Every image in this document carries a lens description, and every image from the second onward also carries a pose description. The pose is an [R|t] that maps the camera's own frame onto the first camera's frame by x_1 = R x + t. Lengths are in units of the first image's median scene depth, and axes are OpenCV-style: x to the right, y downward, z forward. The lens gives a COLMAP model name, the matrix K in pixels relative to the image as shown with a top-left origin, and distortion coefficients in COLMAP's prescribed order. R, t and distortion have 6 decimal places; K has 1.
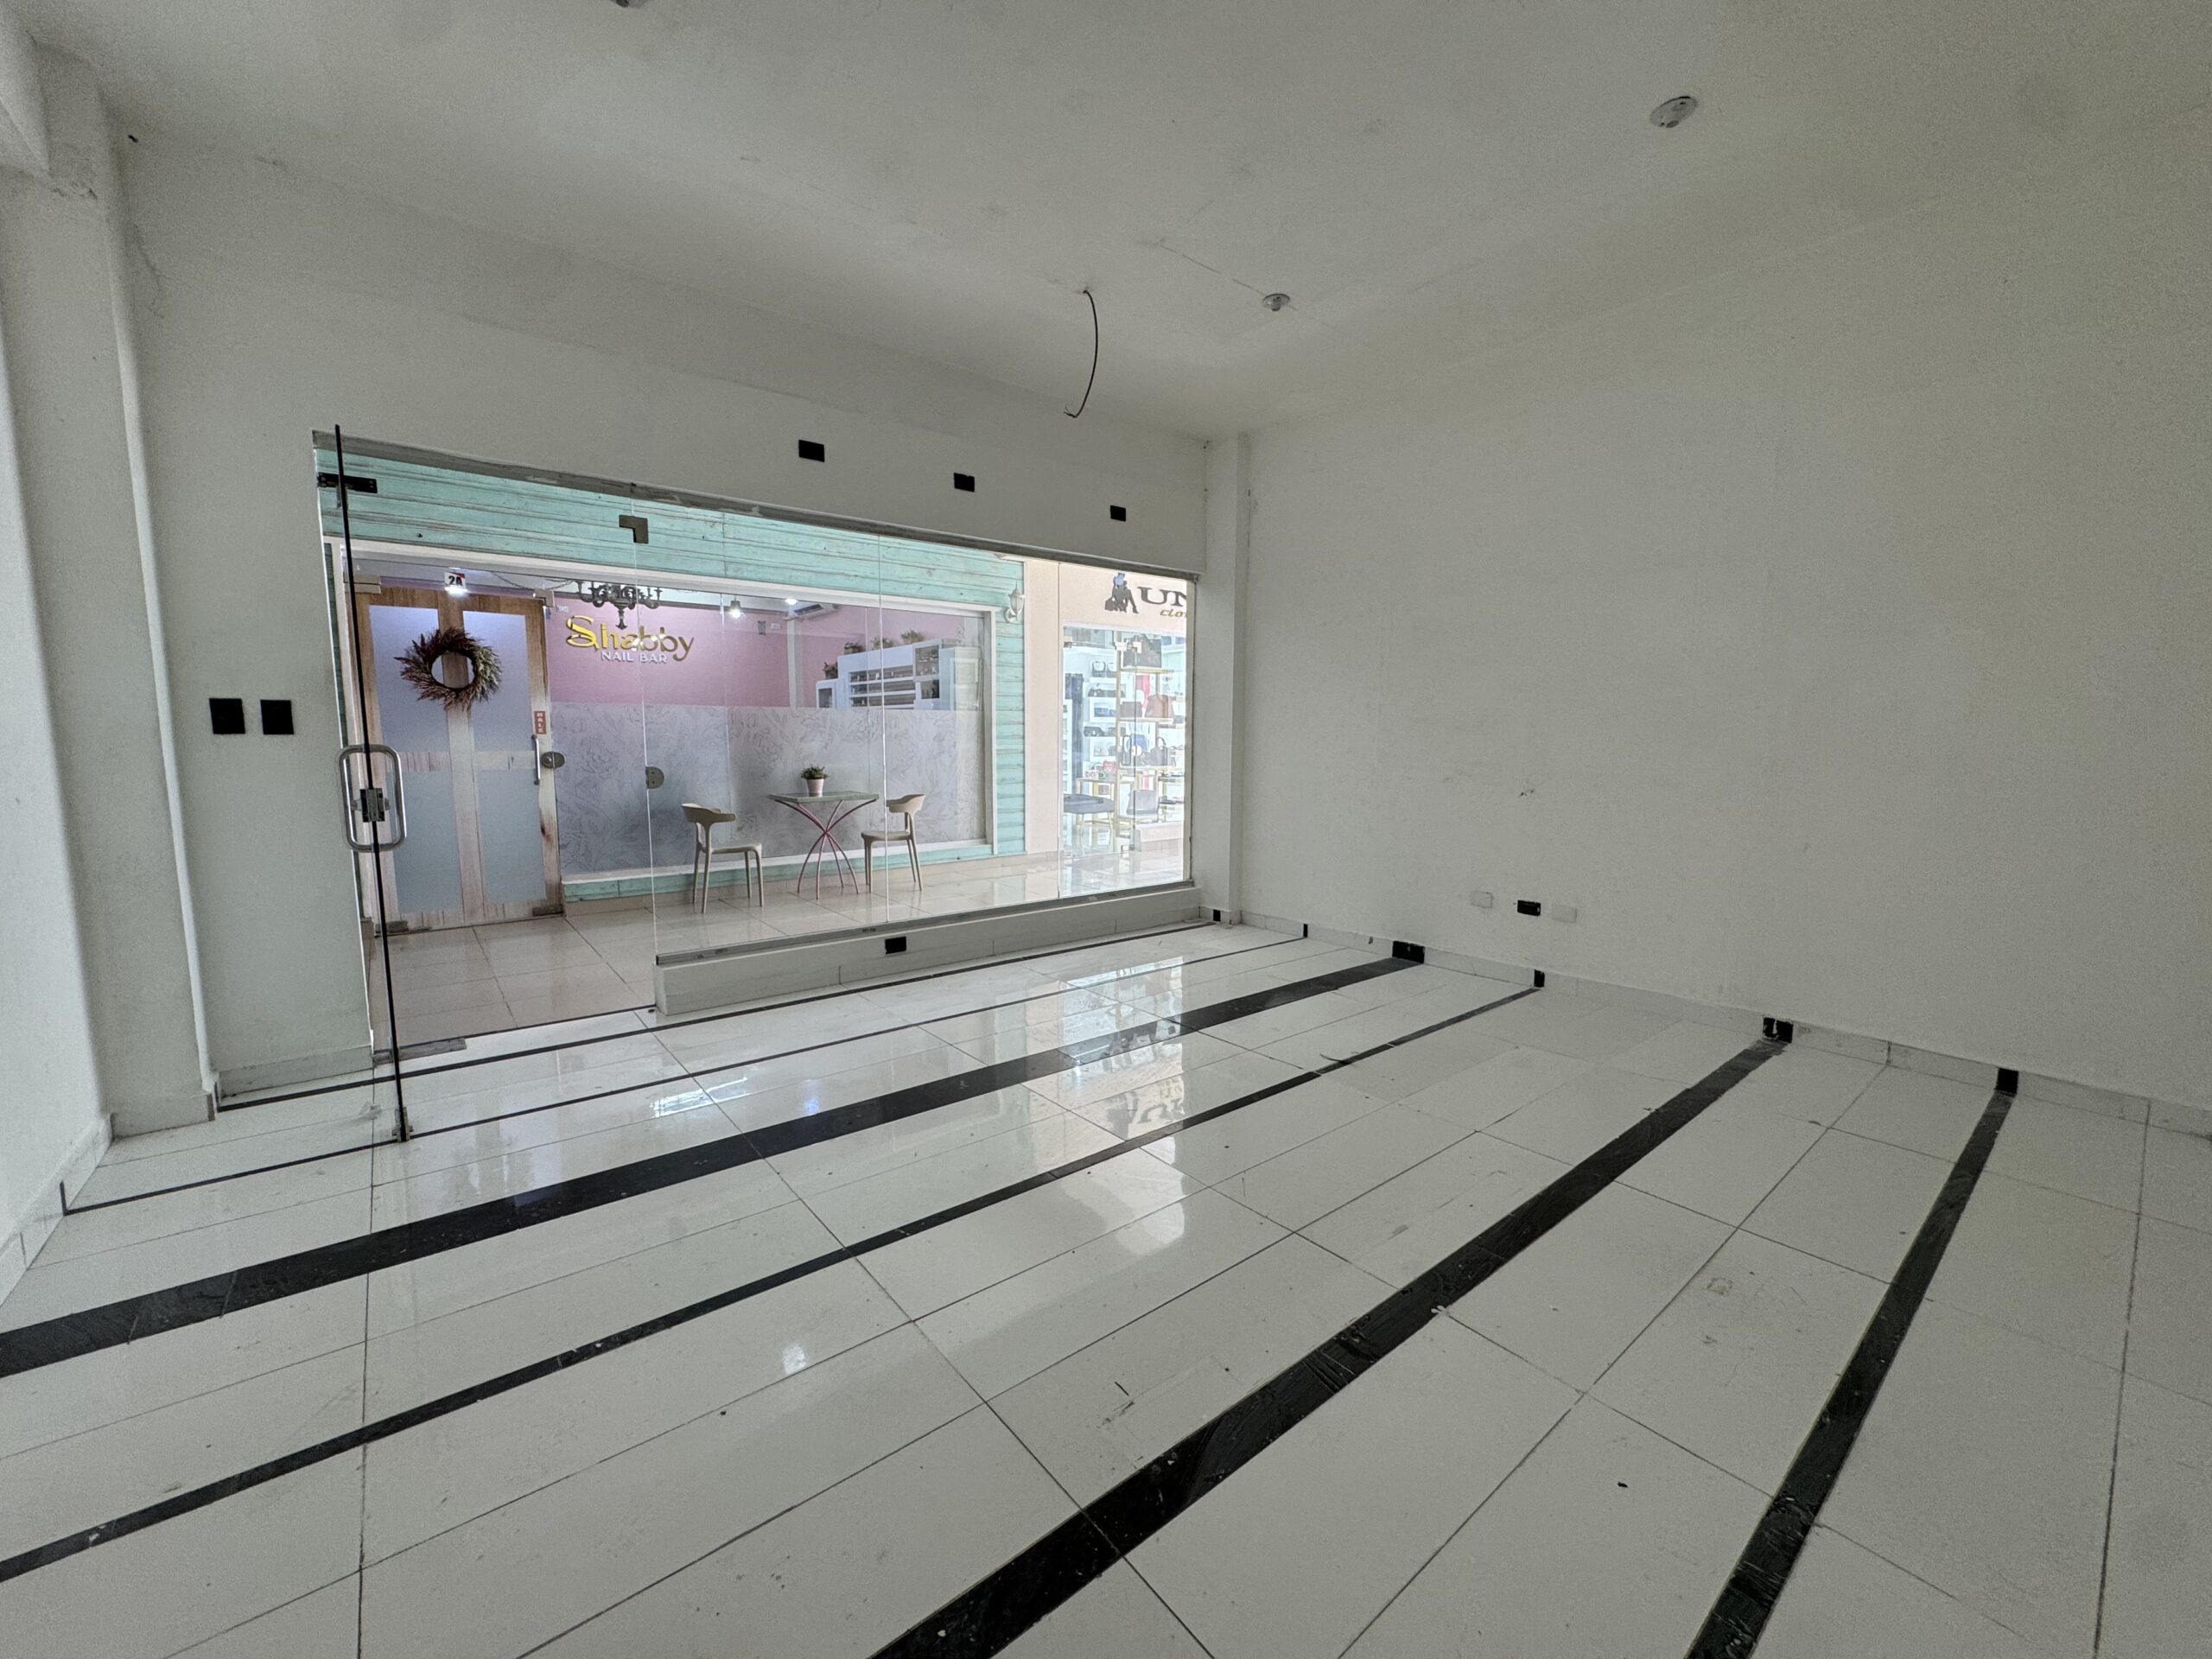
lens RADIAL K [[885.2, 0, 1106.0], [0, 885.2, 829.5], [0, 0, 1]] dist [-0.000240, 0.000044]
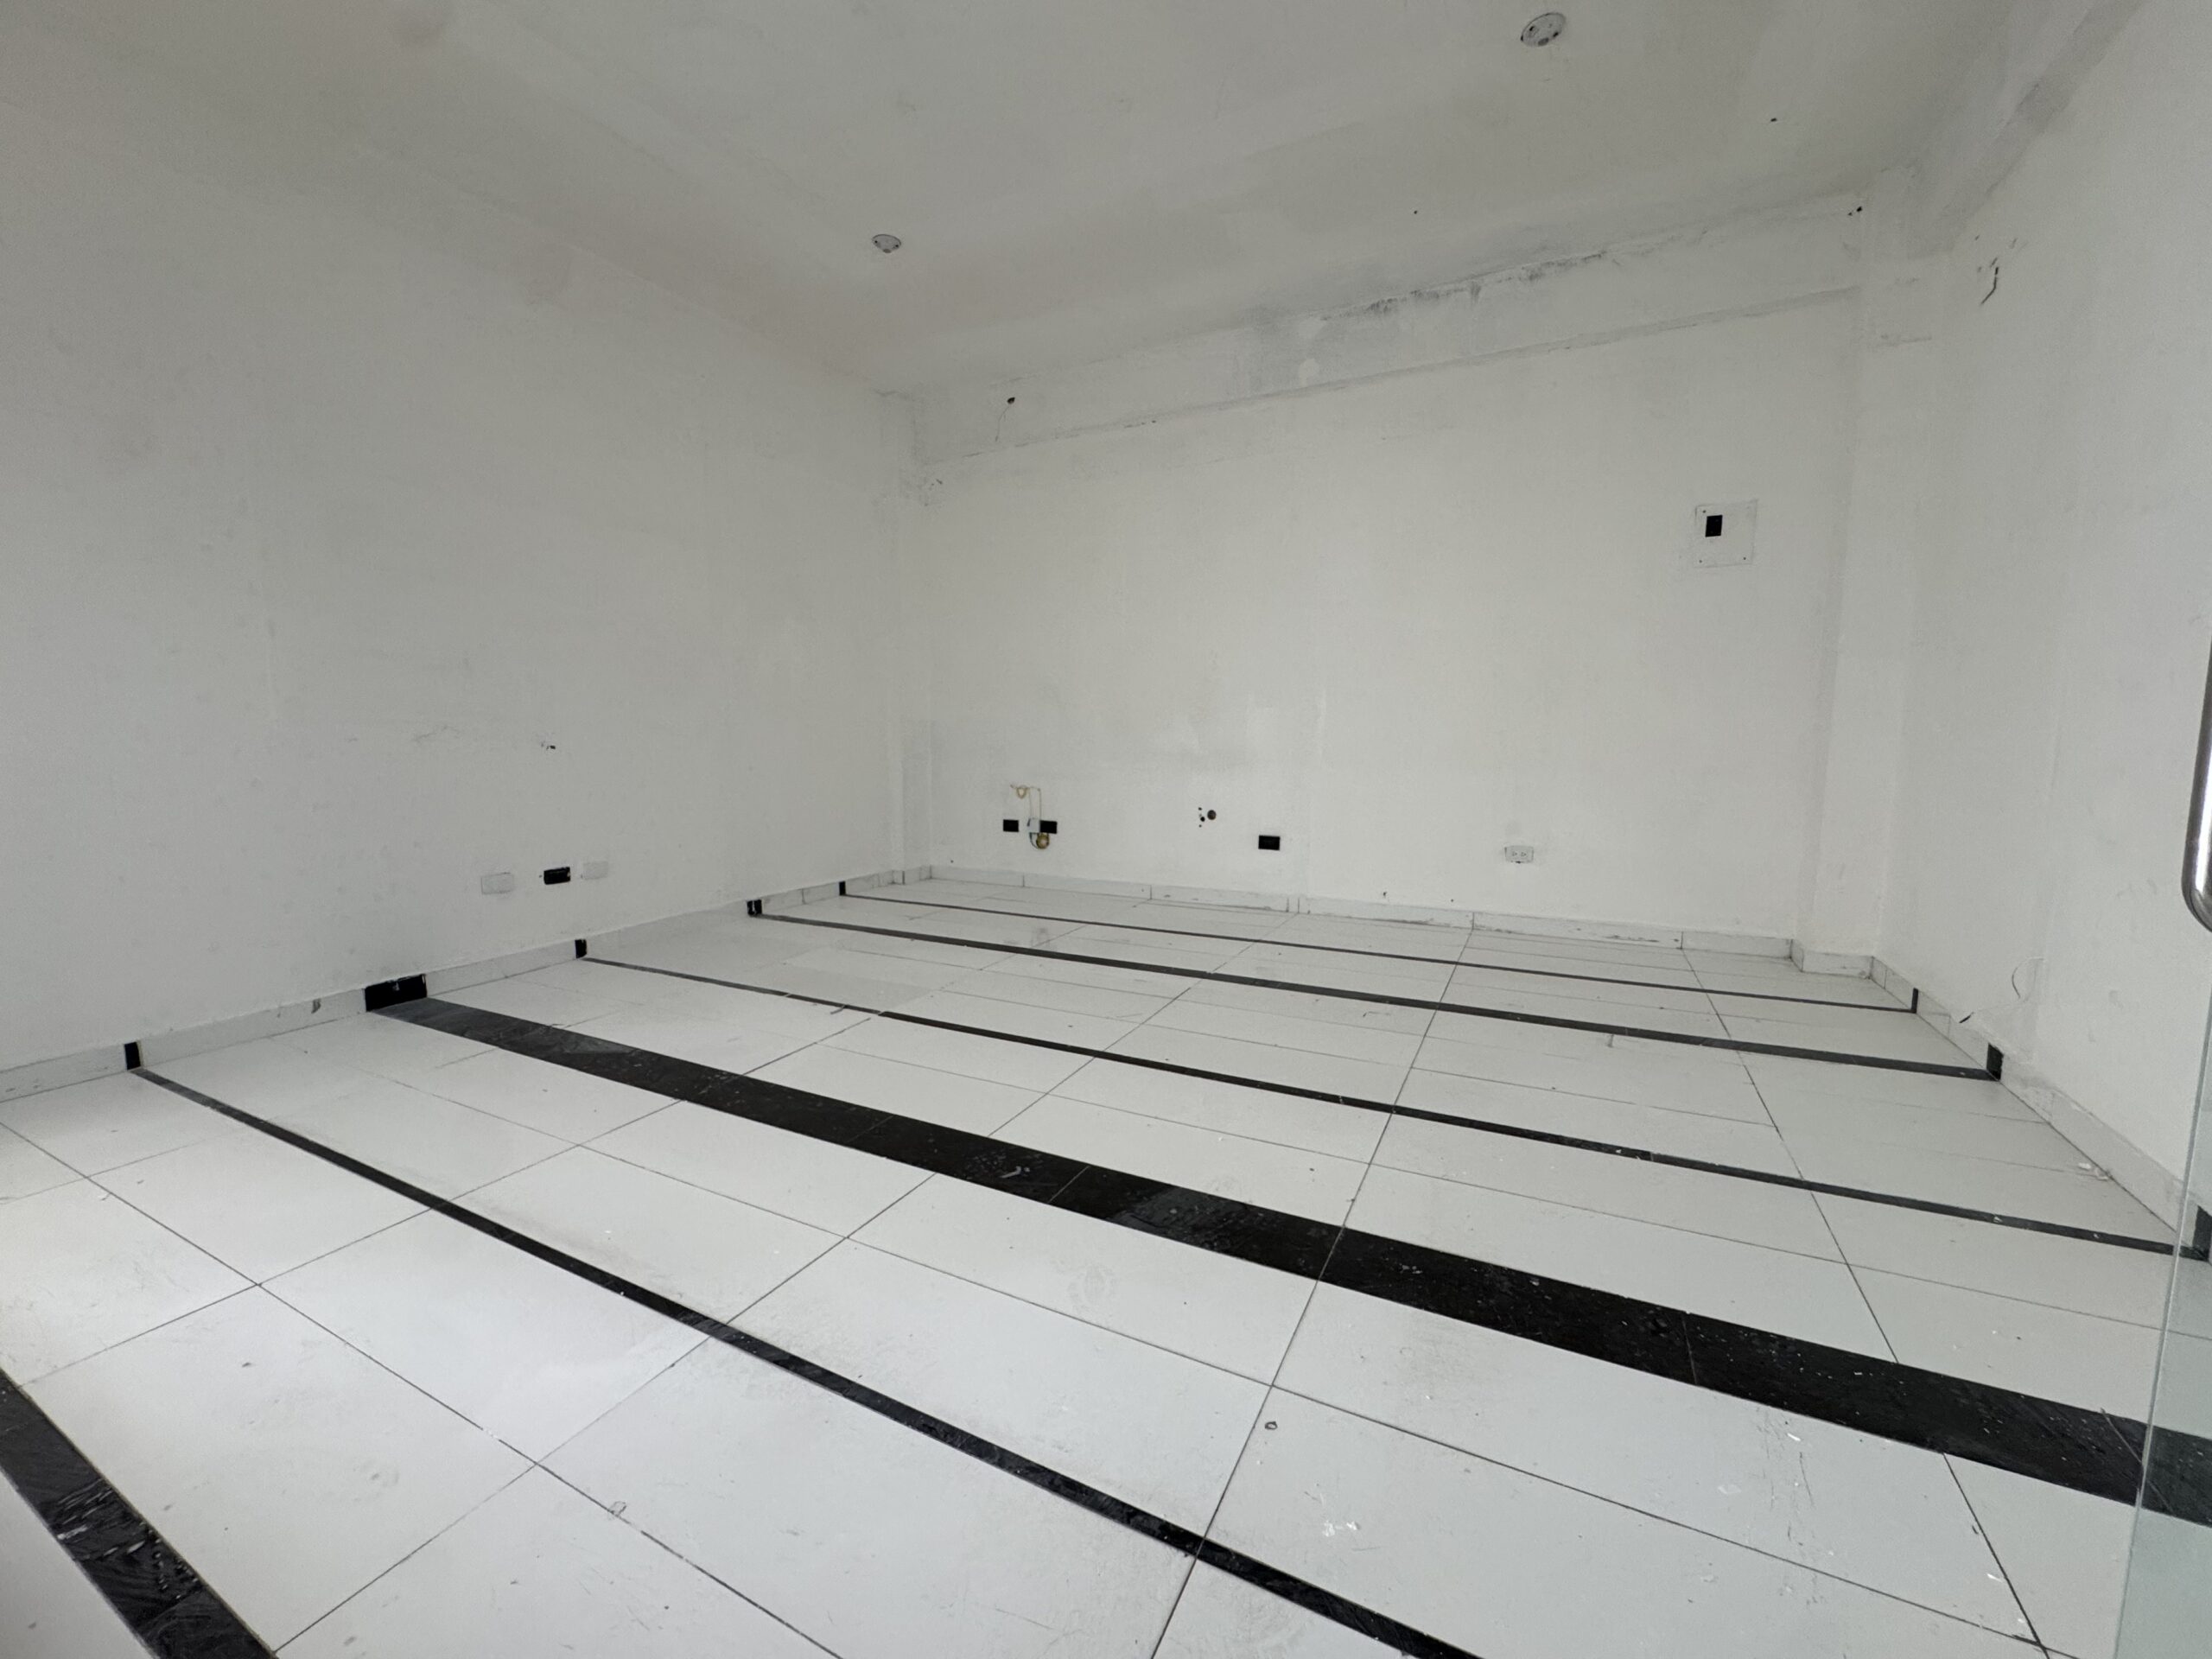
lens RADIAL K [[885.2, 0, 1106.0], [0, 885.2, 829.5], [0, 0, 1]] dist [-0.000240, 0.000044]
pose [[-0.403445, -0.109443, 0.908435, -0.405316], [0.104314, 0.980847, 0.164494, -0.033967], [-0.909038, 0.161127, -0.384302, 0.614028]]
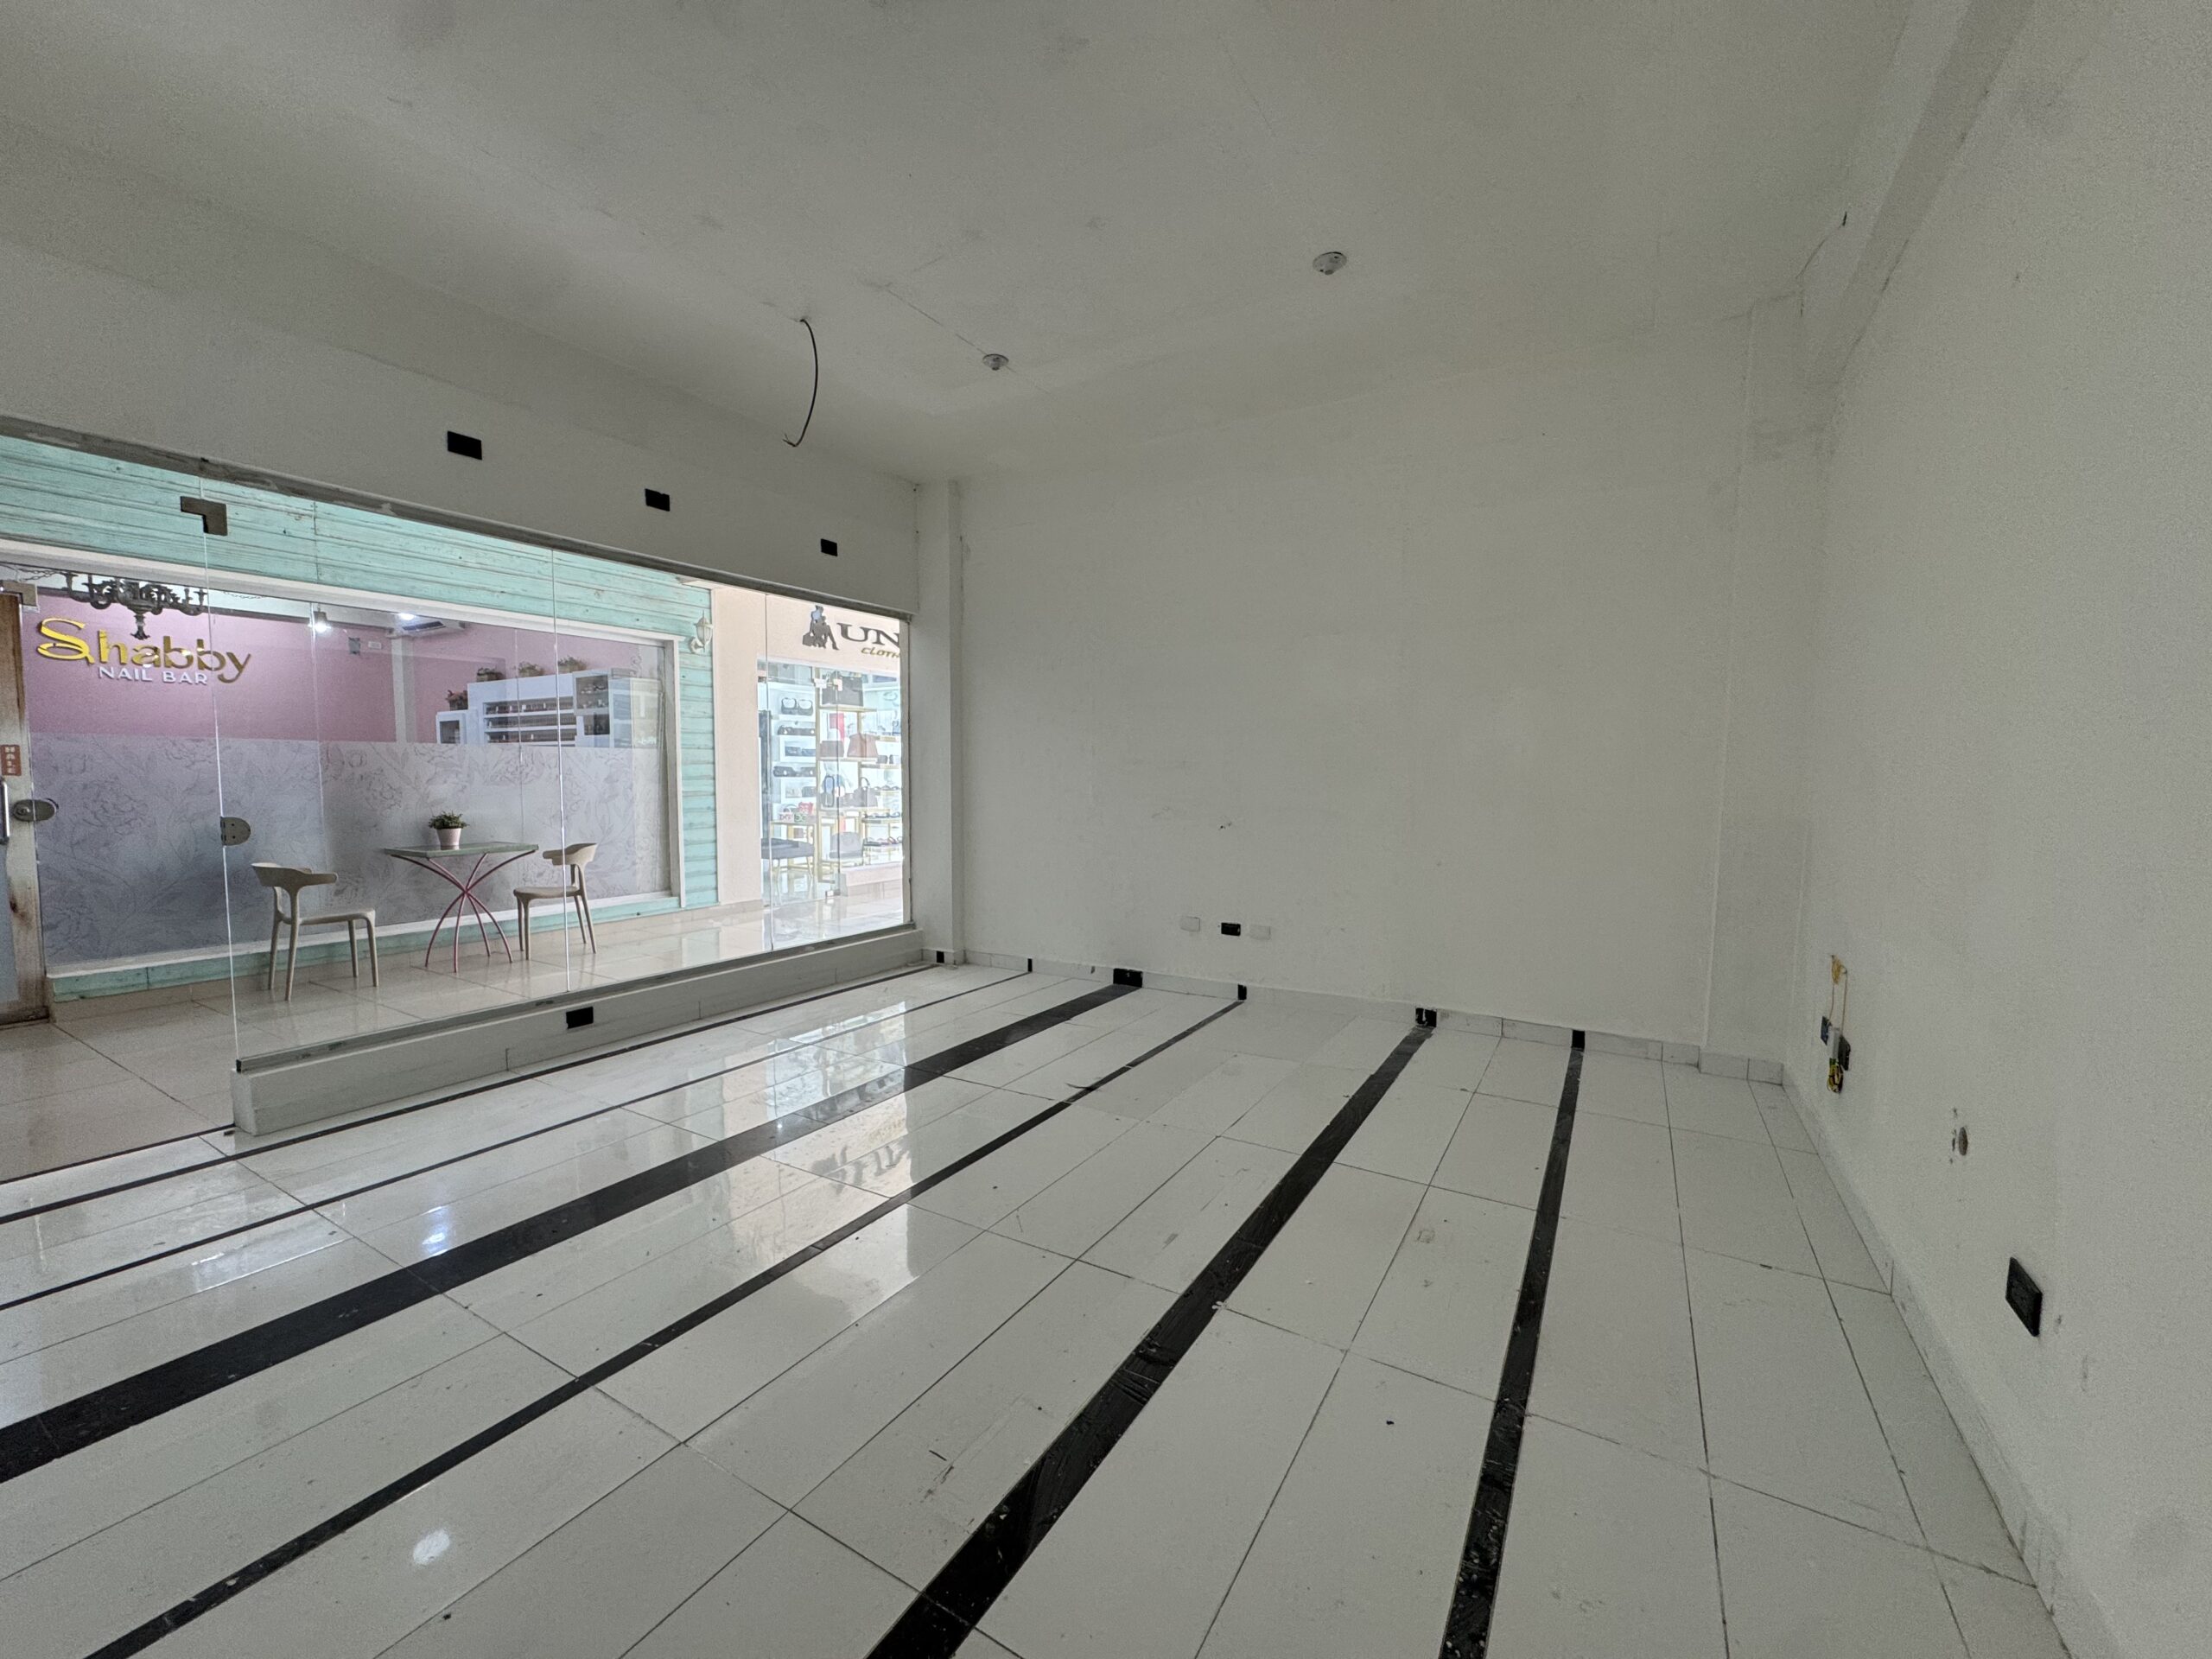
lens RADIAL K [[885.2, 0, 1106.0], [0, 885.2, 829.5], [0, 0, 1]] dist [-0.000240, 0.000044]
pose [[0.939178, -0.023102, 0.342652, -0.035602], [0.038405, 0.998542, -0.037941, -0.000387], [-0.341276, 0.048793, 0.938696, 0.001624]]
